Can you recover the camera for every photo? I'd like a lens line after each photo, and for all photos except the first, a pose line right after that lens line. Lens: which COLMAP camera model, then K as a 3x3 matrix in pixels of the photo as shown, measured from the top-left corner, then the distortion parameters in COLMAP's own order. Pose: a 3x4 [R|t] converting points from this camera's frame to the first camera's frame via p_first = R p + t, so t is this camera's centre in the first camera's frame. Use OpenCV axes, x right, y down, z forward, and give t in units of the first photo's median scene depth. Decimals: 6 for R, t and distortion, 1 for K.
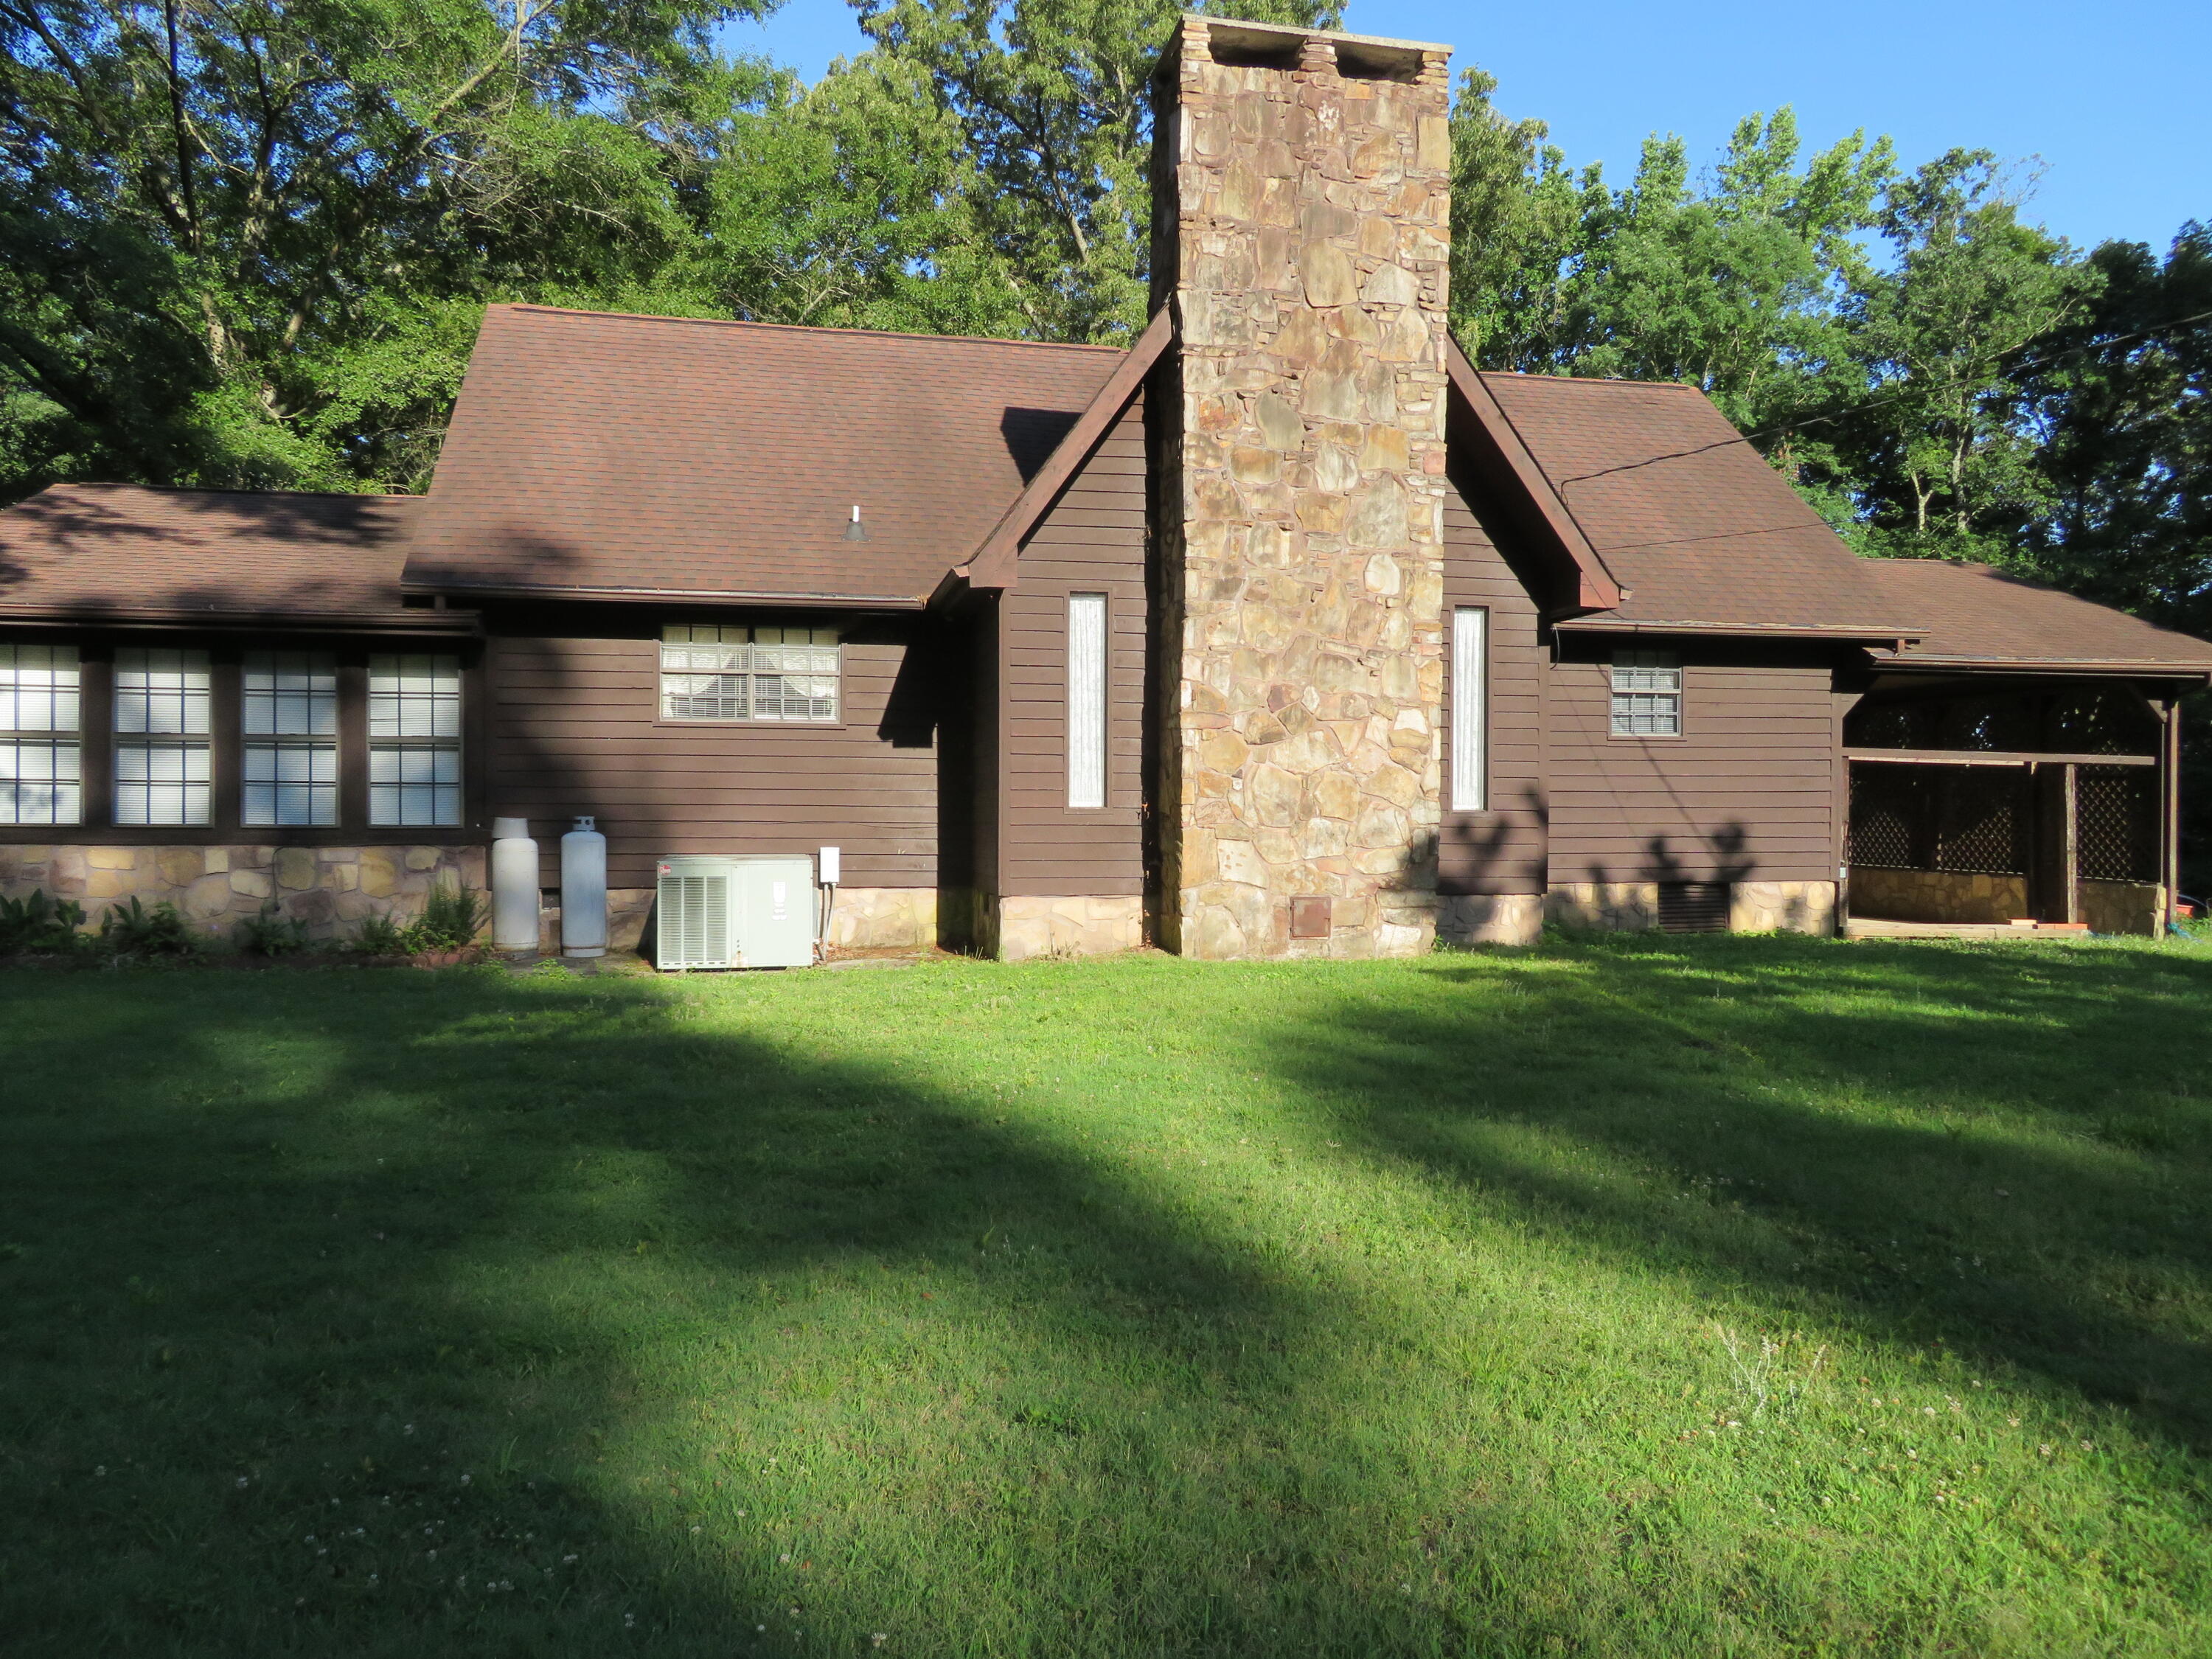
lens RADIAL K [[1626.8, 0, 1111.1], [0, 1626.8, 824.5], [0, 0, 1]] dist [0.009384, 0.000257]
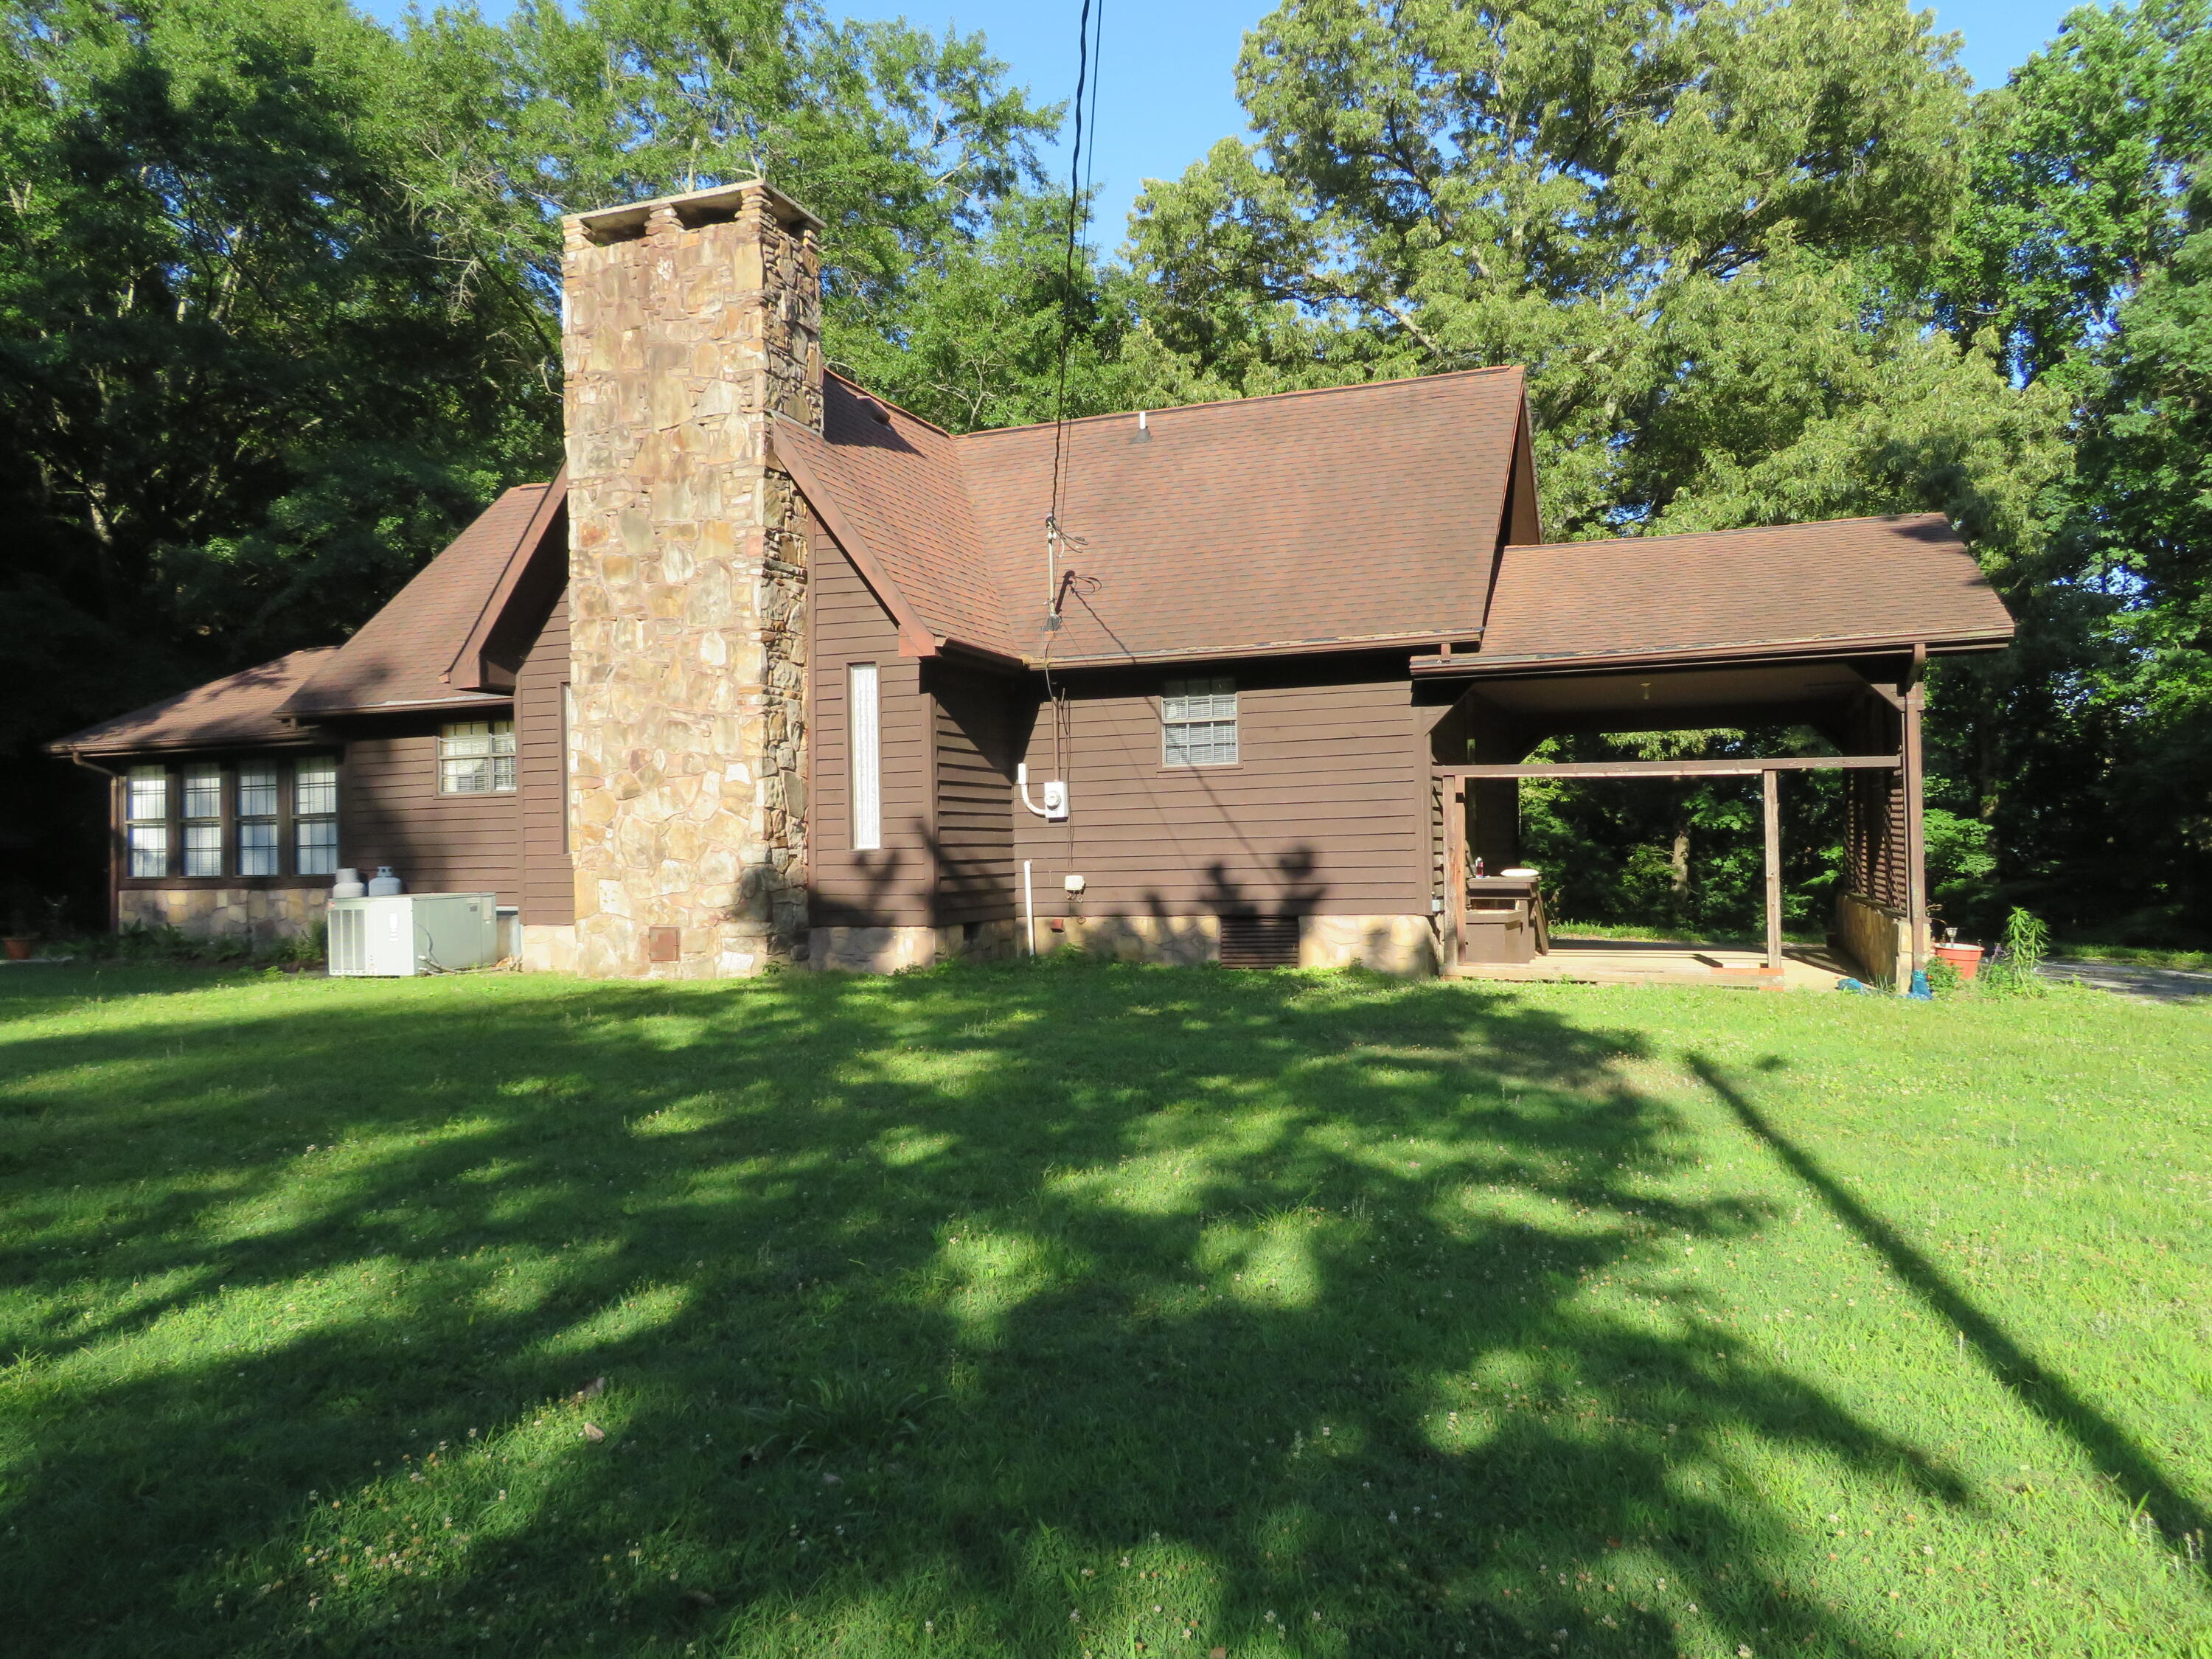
lens RADIAL K [[1626.8, 0, 1123.6], [0, 1626.8, 832.6], [0, 0, 1]] dist [0.009384, 0.000257]
pose [[0.830326, -0.025608, -0.556689, 1.043726], [0.018943, 0.999663, -0.017730, 0.003482], [0.556956, 0.004177, 0.830532, 0.198683]]
